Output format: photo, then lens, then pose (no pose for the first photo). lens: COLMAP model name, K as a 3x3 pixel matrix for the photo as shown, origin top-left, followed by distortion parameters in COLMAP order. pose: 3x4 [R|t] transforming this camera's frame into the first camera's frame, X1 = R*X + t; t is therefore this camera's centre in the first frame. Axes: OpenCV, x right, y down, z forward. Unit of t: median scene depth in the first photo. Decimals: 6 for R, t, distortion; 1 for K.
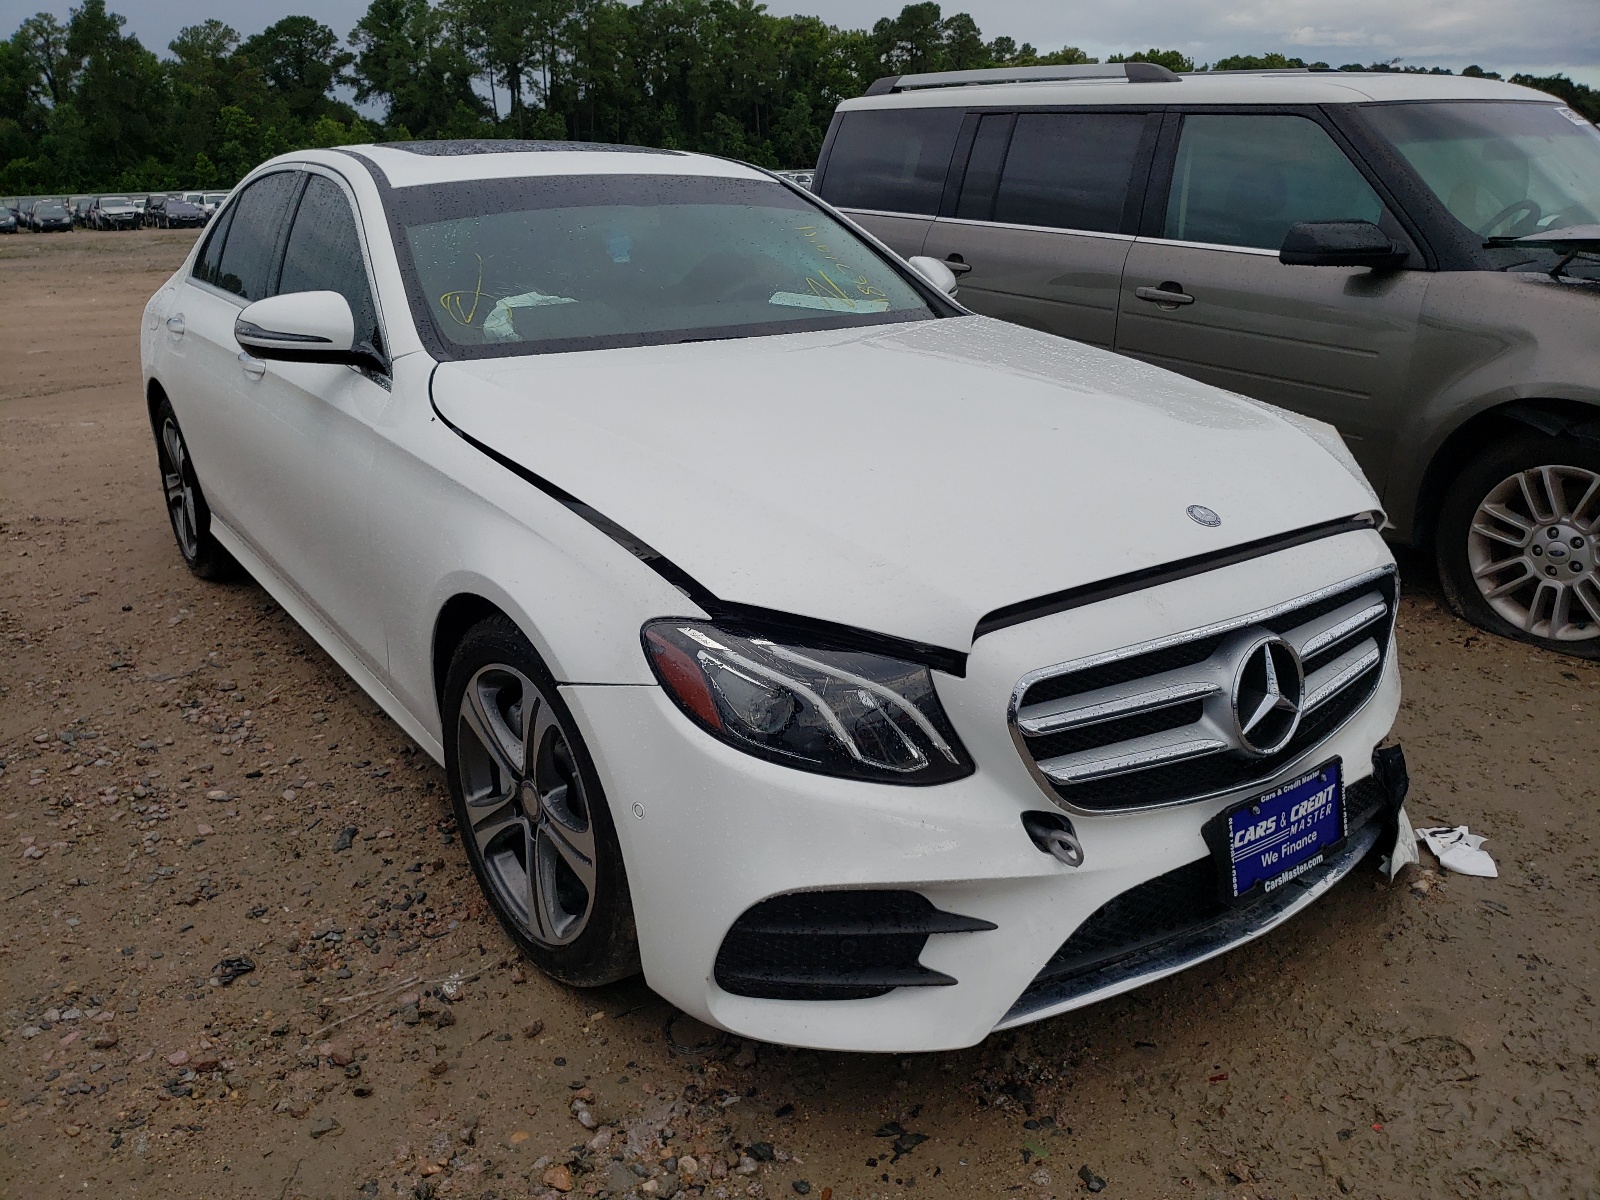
lens RADIAL K [[1276.3, 0, 800.4], [0, 1276.3, 605.6], [0, 0, 1]] dist [0.033117, 0.000584]
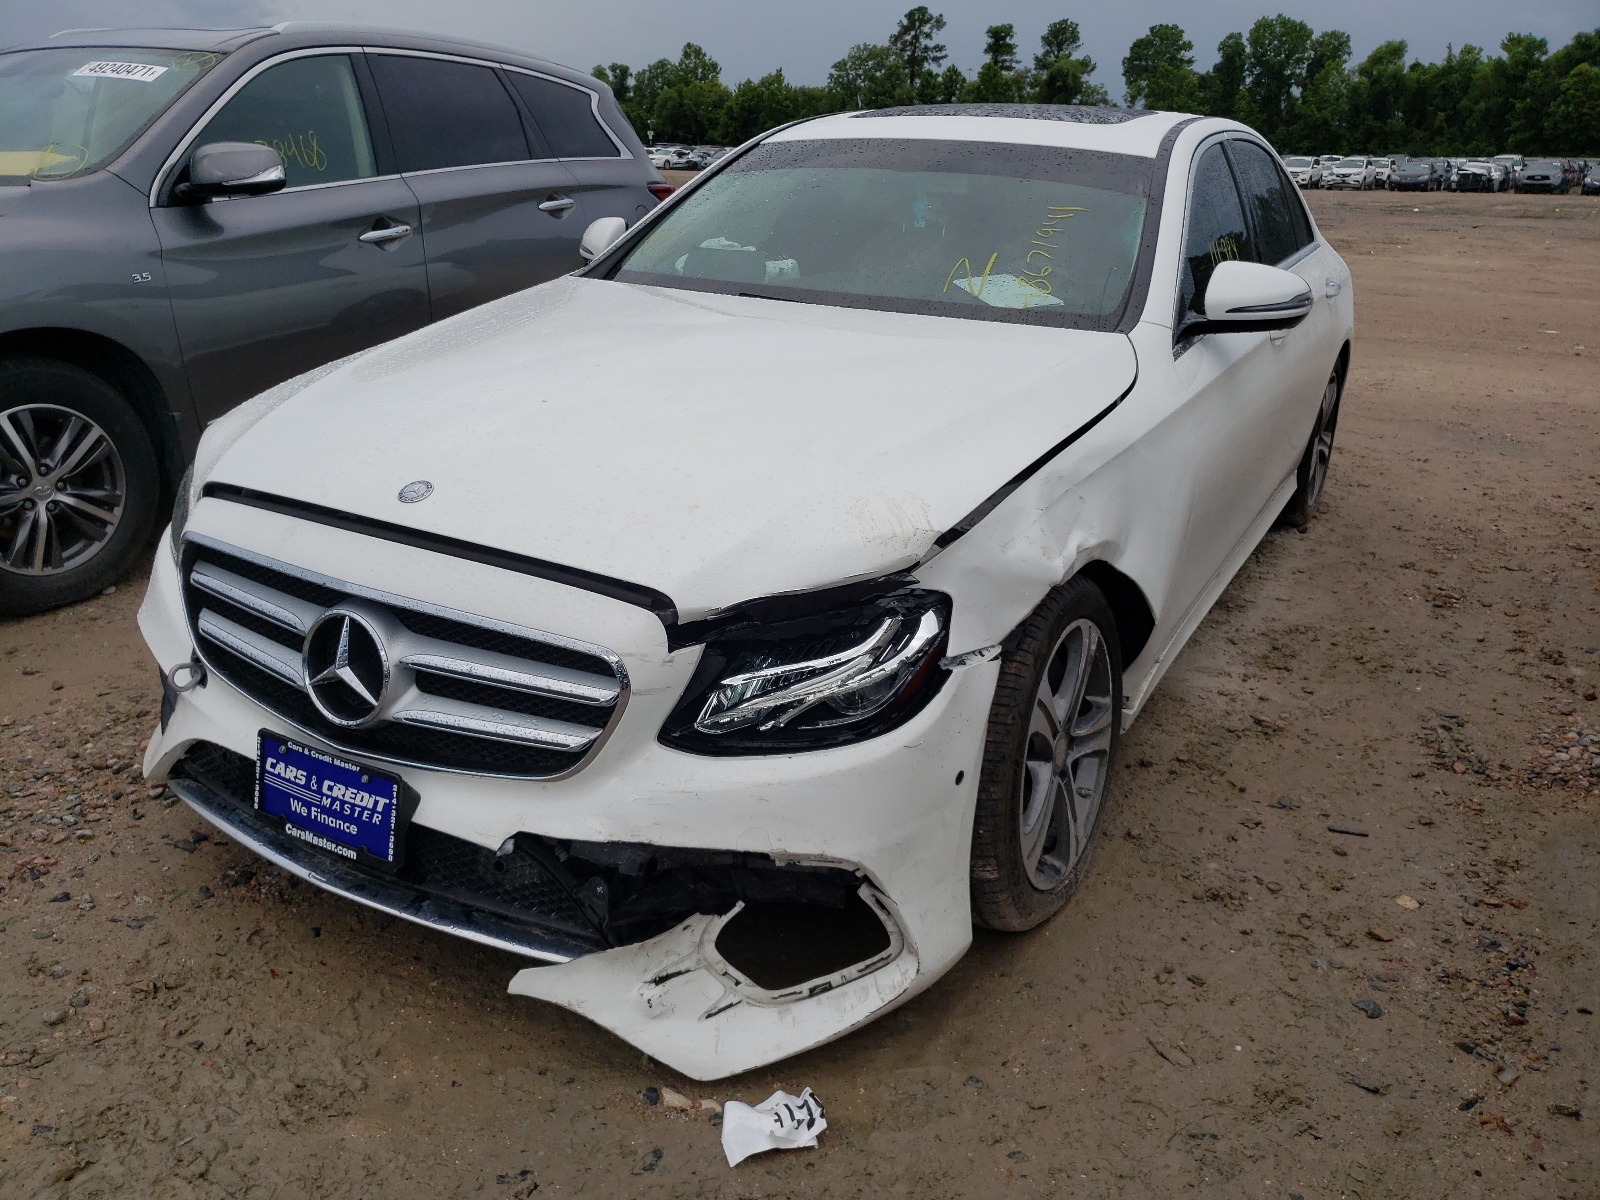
lens RADIAL K [[1276.3, 0, 800.4], [0, 1276.3, 605.6], [0, 0, 1]] dist [0.033117, 0.000584]
pose [[0.389385, 0.342579, -0.854997, 1.259578], [-0.319249, 0.920915, 0.223597, -0.294362], [0.863979, 0.185891, 0.467959, 0.771000]]
